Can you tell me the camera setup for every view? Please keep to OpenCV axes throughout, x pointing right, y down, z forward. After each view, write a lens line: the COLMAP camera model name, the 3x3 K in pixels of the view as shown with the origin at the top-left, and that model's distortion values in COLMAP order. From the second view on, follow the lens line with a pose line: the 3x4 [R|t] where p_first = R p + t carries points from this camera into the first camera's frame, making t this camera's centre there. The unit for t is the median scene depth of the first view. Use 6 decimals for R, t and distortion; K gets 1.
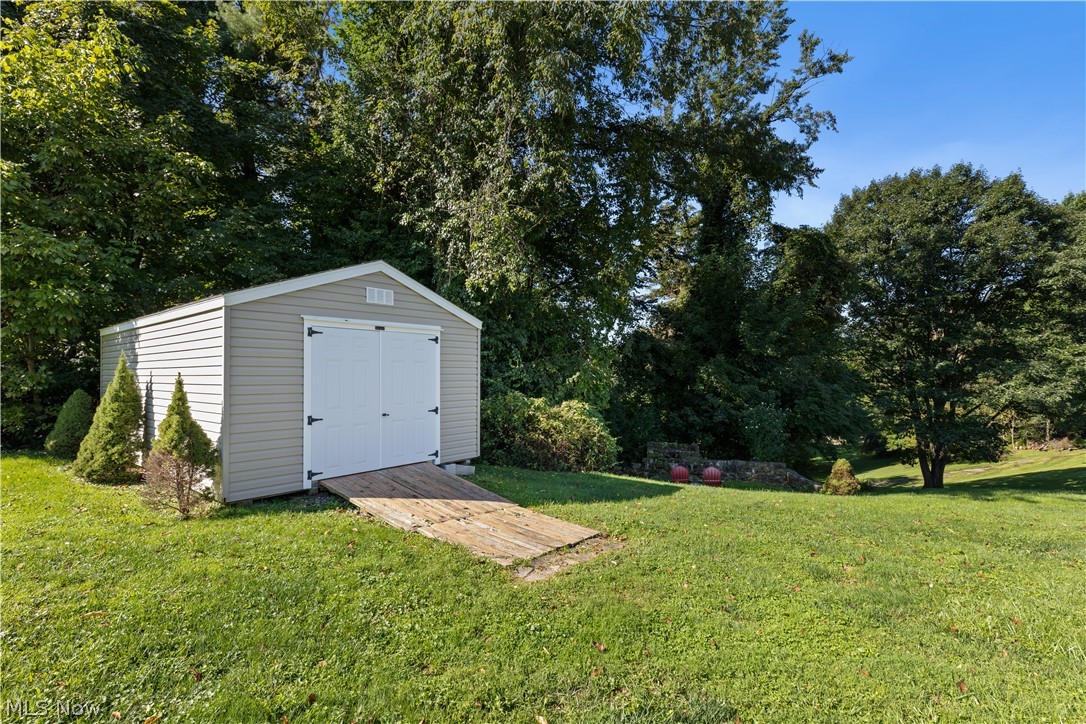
lens RADIAL K [[491.2, 0, 543.0], [0, 491.2, 362.0], [0, 0, 1]] dist [-0.001557, -0.000313]
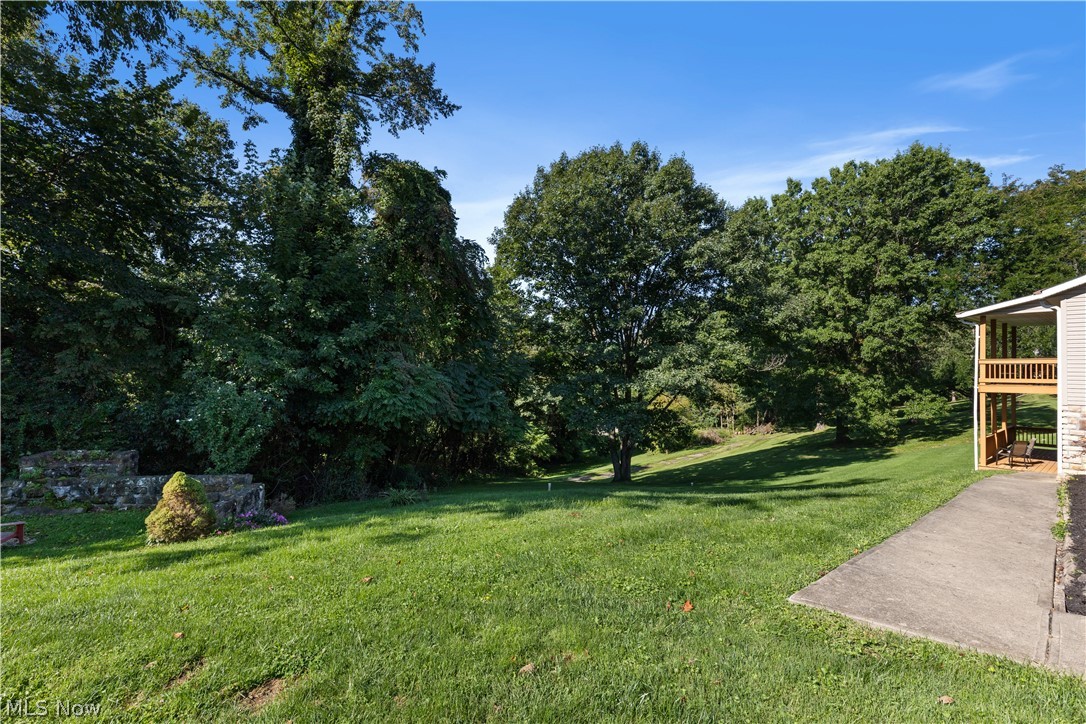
lens RADIAL K [[491.2, 0, 543.0], [0, 491.2, 362.0], [0, 0, 1]] dist [-0.001557, -0.000313]
pose [[0.944960, 0.005770, 0.327135, 0.380215], [-0.005206, 0.999983, -0.002599, 0.033490], [-0.327145, 0.000753, 0.944974, 0.154215]]
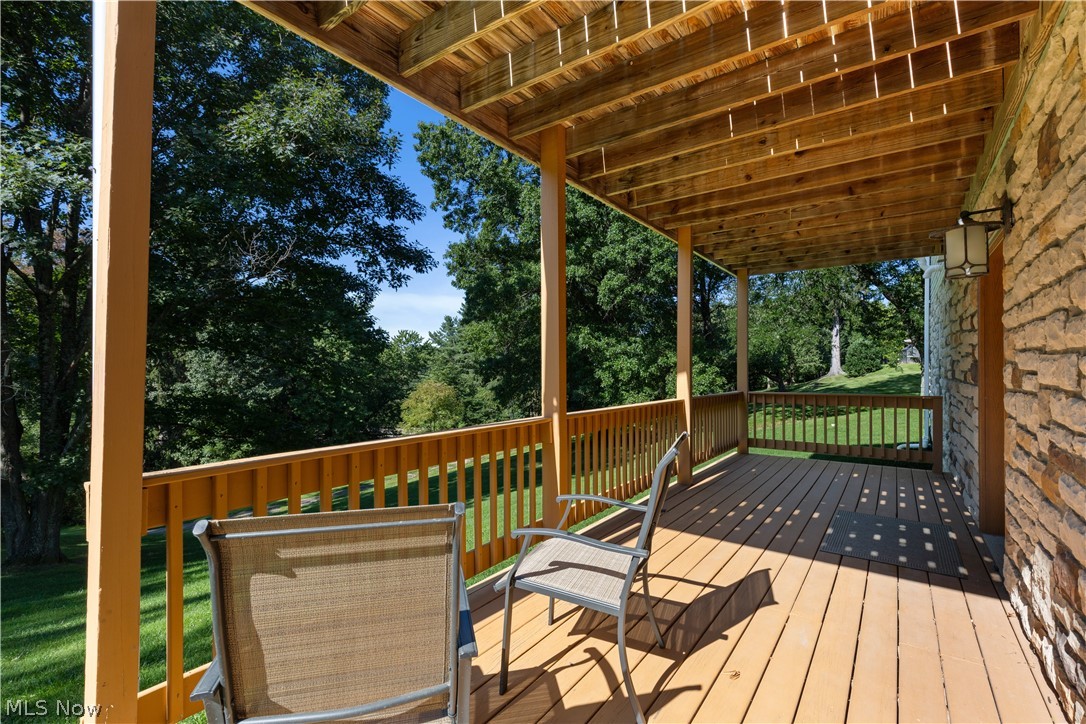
lens RADIAL K [[491.2, 0, 543.0], [0, 491.2, 362.0], [0, 0, 1]] dist [-0.001557, -0.000313]
pose [[0.832340, -0.002424, 0.554259, 0.704131], [0.003138, 0.999995, -0.000339, 0.068405], [-0.554256, 0.002022, 0.832344, 0.307146]]
